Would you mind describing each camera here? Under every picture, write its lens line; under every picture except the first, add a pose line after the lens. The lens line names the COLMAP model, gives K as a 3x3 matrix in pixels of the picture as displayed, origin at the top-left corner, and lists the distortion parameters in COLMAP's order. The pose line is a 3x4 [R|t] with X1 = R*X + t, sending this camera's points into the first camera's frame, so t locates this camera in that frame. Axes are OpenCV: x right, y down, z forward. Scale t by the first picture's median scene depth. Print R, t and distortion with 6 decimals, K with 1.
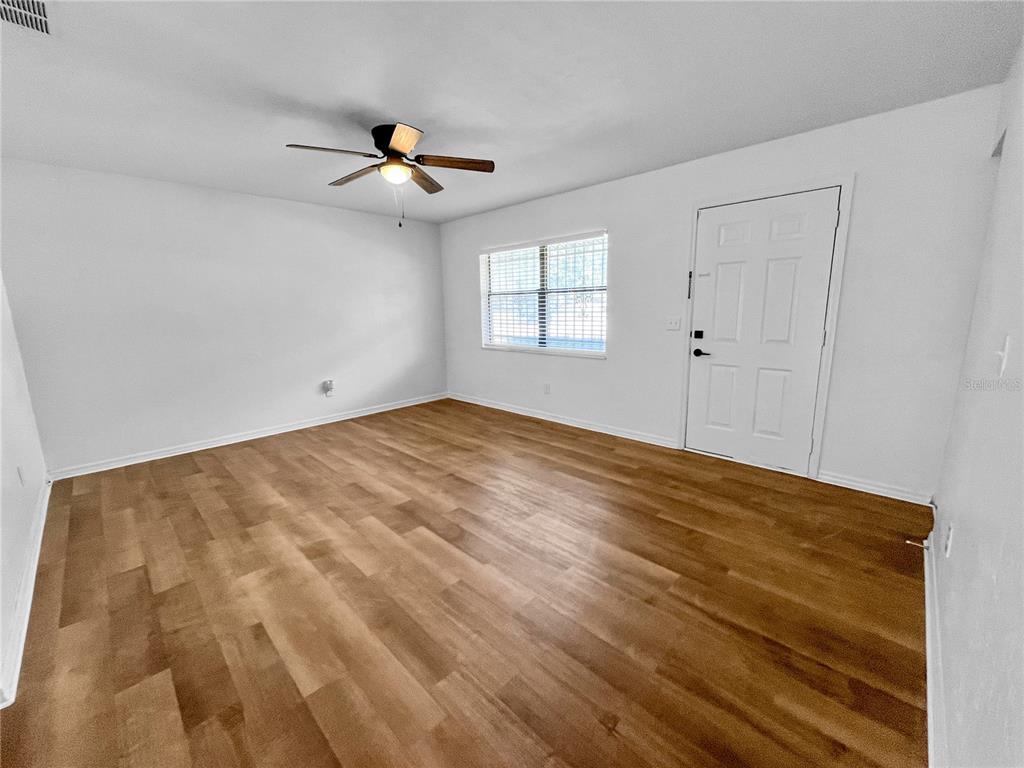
lens RADIAL K [[413.6, 0, 516.1], [0, 413.6, 380.8], [0, 0, 1]] dist [0.002331, -0.000231]
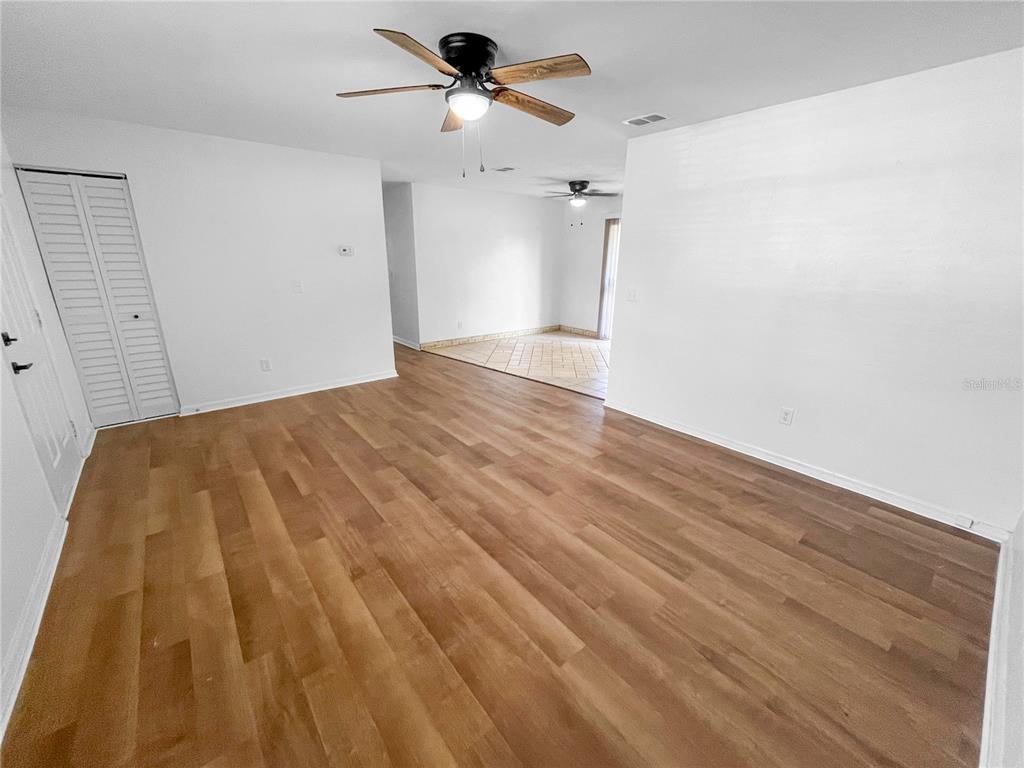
lens RADIAL K [[413.6, 0, 515.9], [0, 413.6, 381.1], [0, 0, 1]] dist [0.002331, -0.000231]
pose [[-0.993974, -0.024724, 0.106794, -0.365327], [0.027266, 0.887852, 0.459321, -0.310409], [-0.106173, 0.459465, -0.881827, 1.465711]]
